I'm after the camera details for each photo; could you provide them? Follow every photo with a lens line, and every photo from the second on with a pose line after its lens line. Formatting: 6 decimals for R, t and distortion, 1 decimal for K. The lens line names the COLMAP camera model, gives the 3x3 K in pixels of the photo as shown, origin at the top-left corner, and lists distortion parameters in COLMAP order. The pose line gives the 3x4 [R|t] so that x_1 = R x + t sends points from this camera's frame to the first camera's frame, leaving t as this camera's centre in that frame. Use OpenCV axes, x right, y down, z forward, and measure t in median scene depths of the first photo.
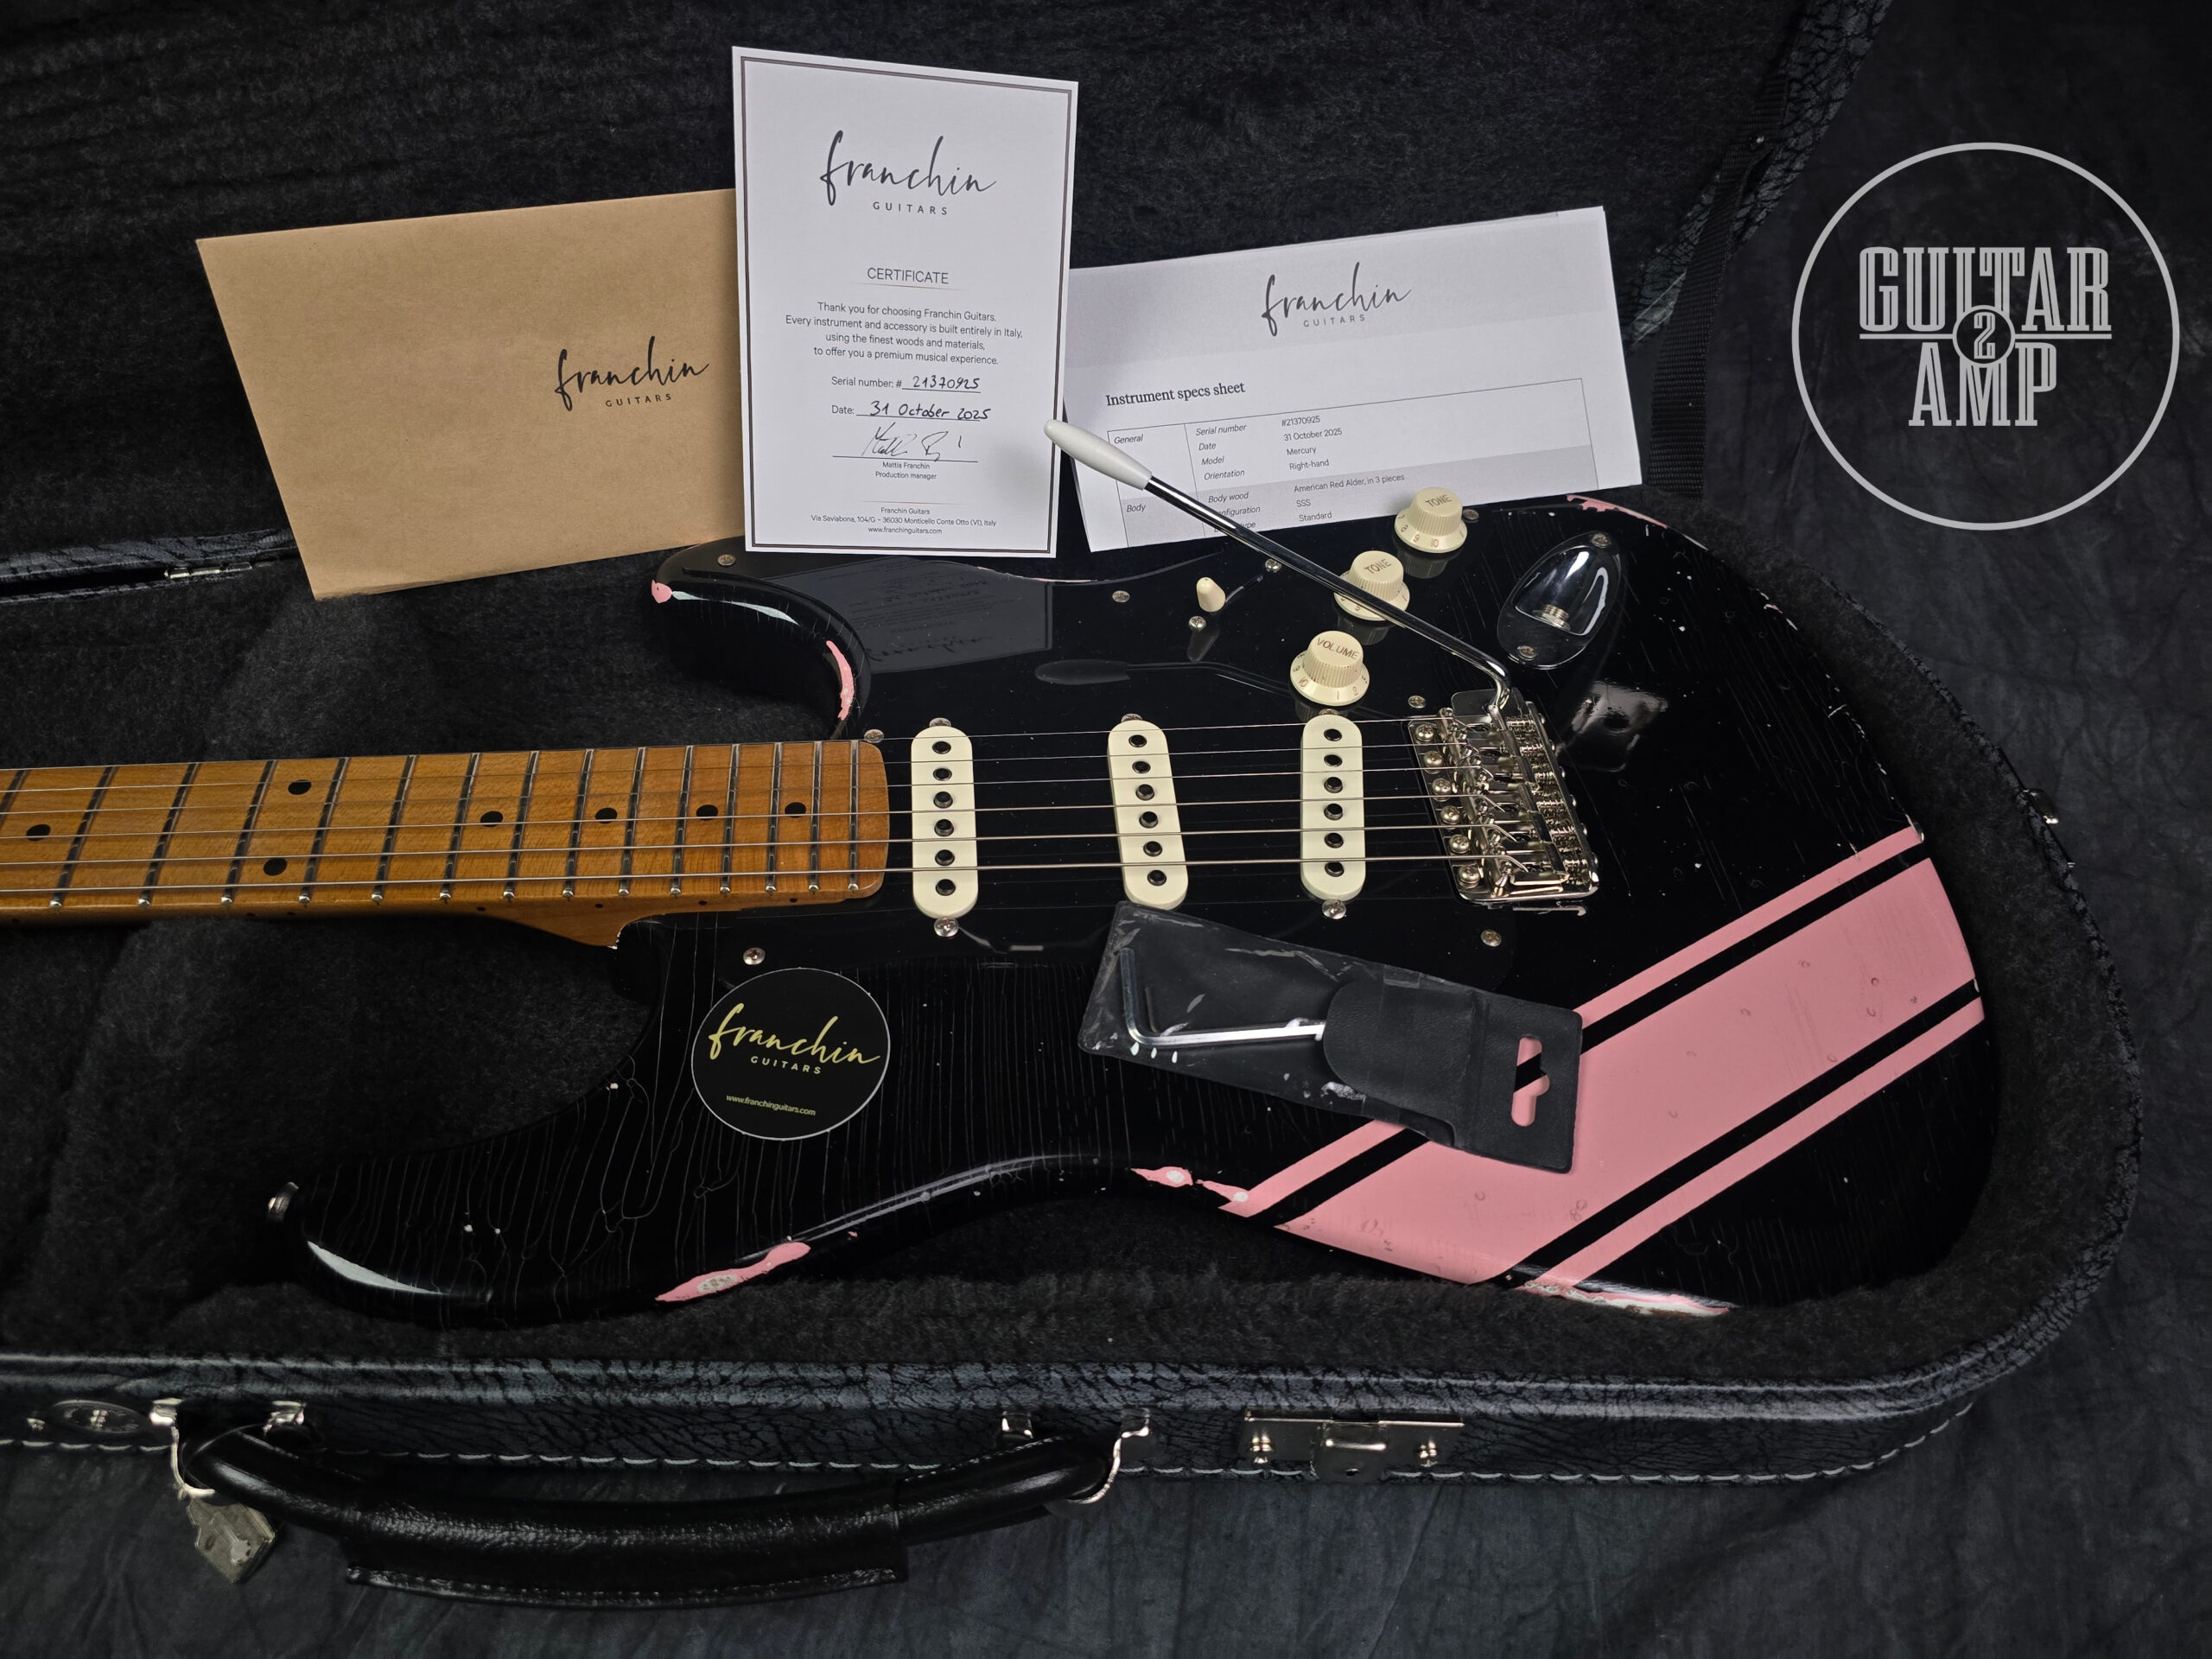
lens RADIAL K [[1506.4, 0, 1113.8], [0, 1506.4, 830.5], [0, 0, 1]] dist [0.056044, -0.081193]
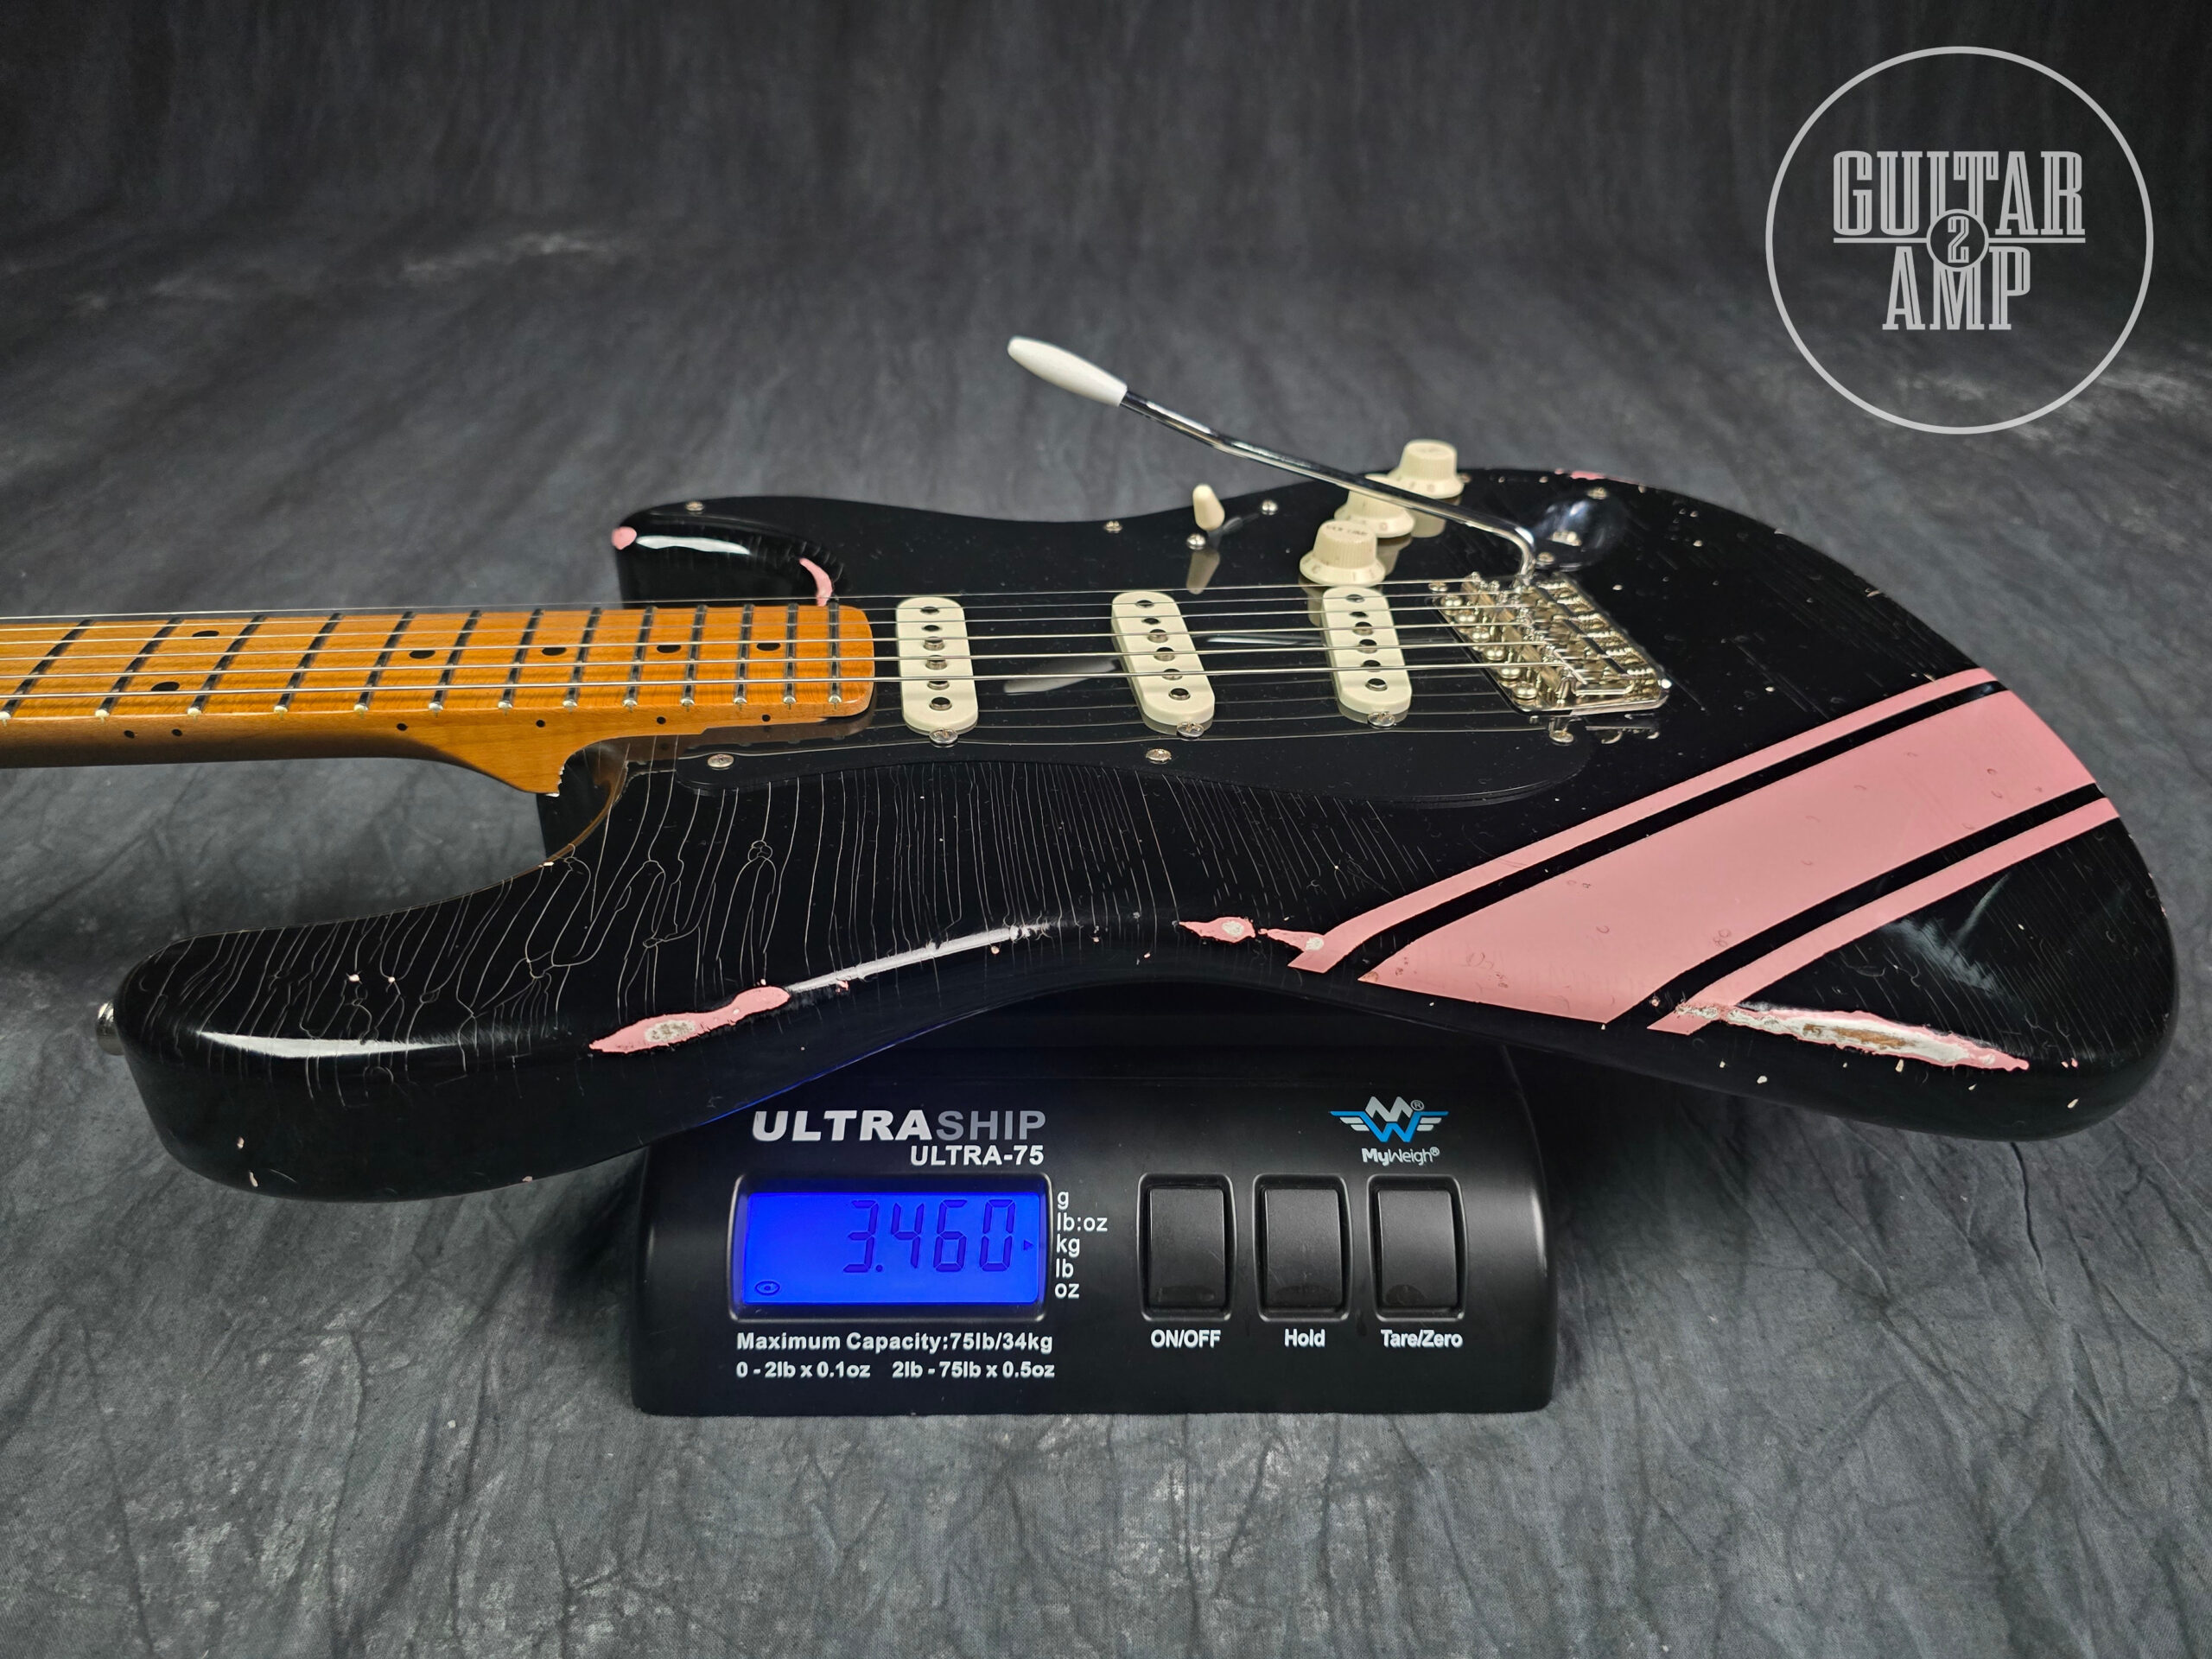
lens RADIAL K [[1506.4, 0, 1113.8], [0, 1506.4, 830.5], [0, 0, 1]] dist [0.056044, -0.081193]
pose [[0.998374, -0.040744, 0.039860, -0.049240], [0.050694, 0.954416, -0.294142, 0.373404], [-0.026059, 0.295684, 0.954930, 0.179625]]
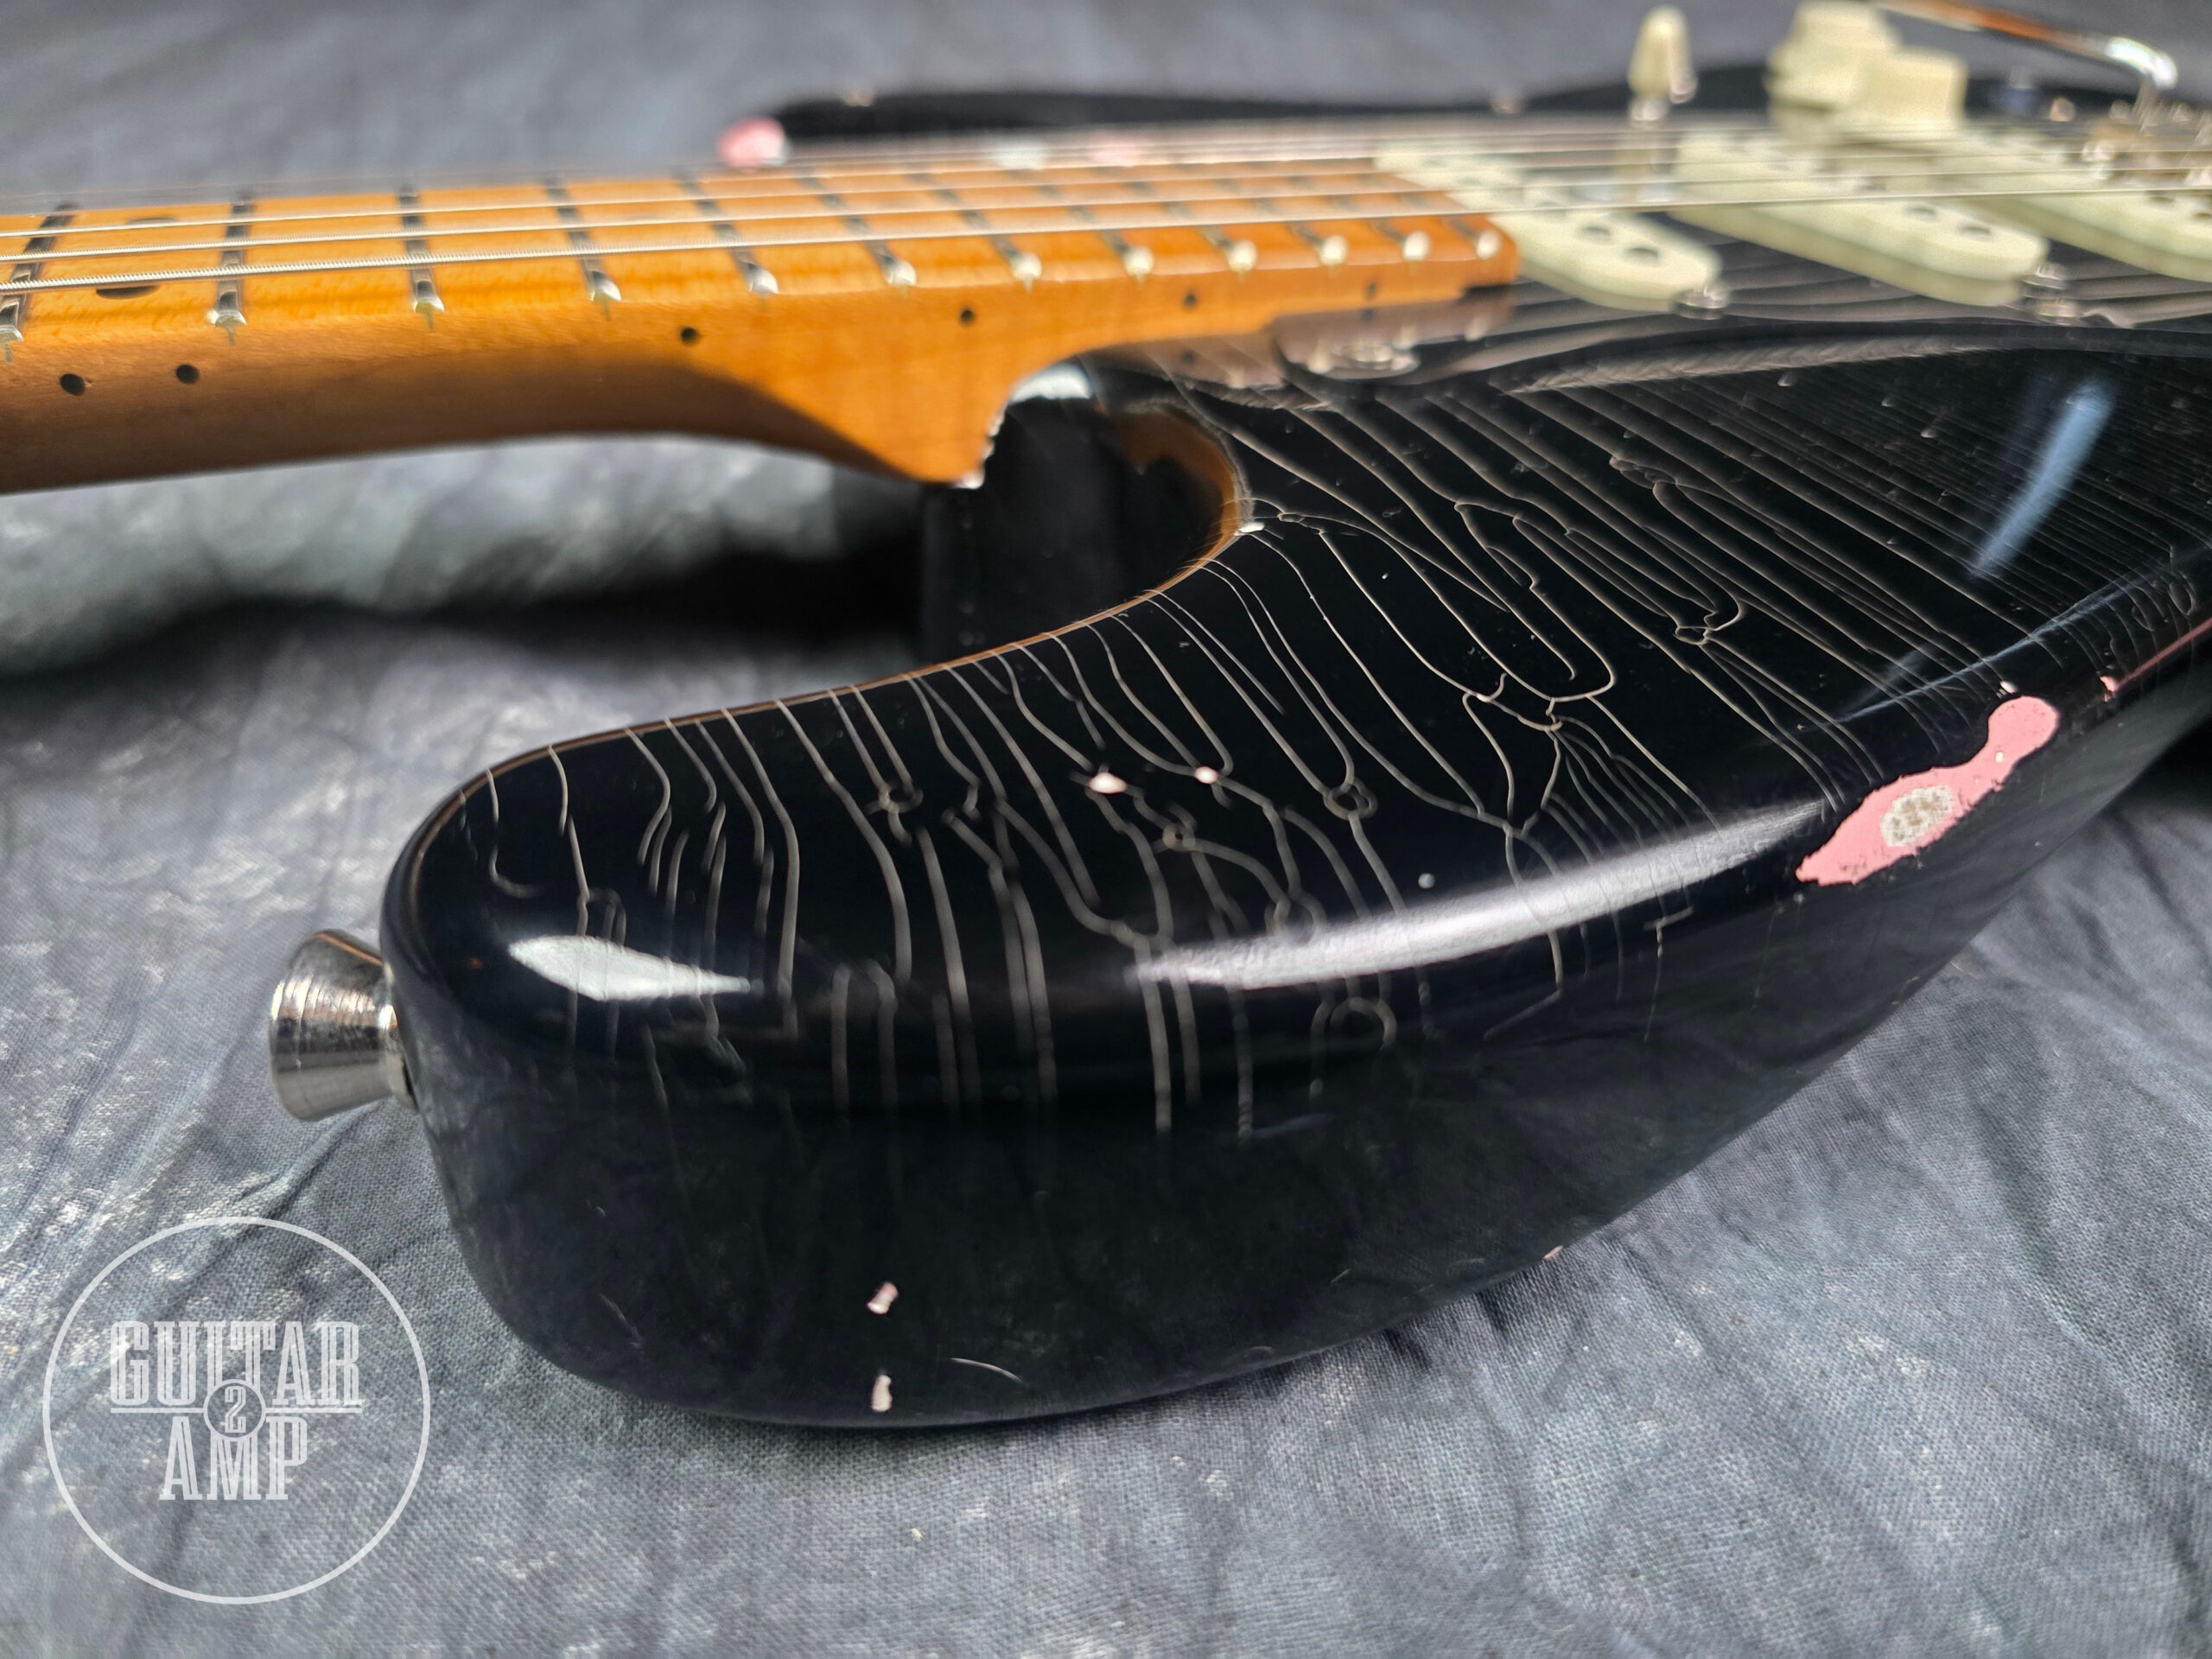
lens RADIAL K [[1521.1, 0, 1134.8], [0, 1521.1, 819.3], [0, 0, 1]] dist [0.043374, -0.053285]
pose [[0.955559, -0.170247, 0.240671, -0.413687], [0.226565, 0.946435, -0.230062, 0.282881], [-0.188612, 0.274366, 0.942947, 0.622171]]
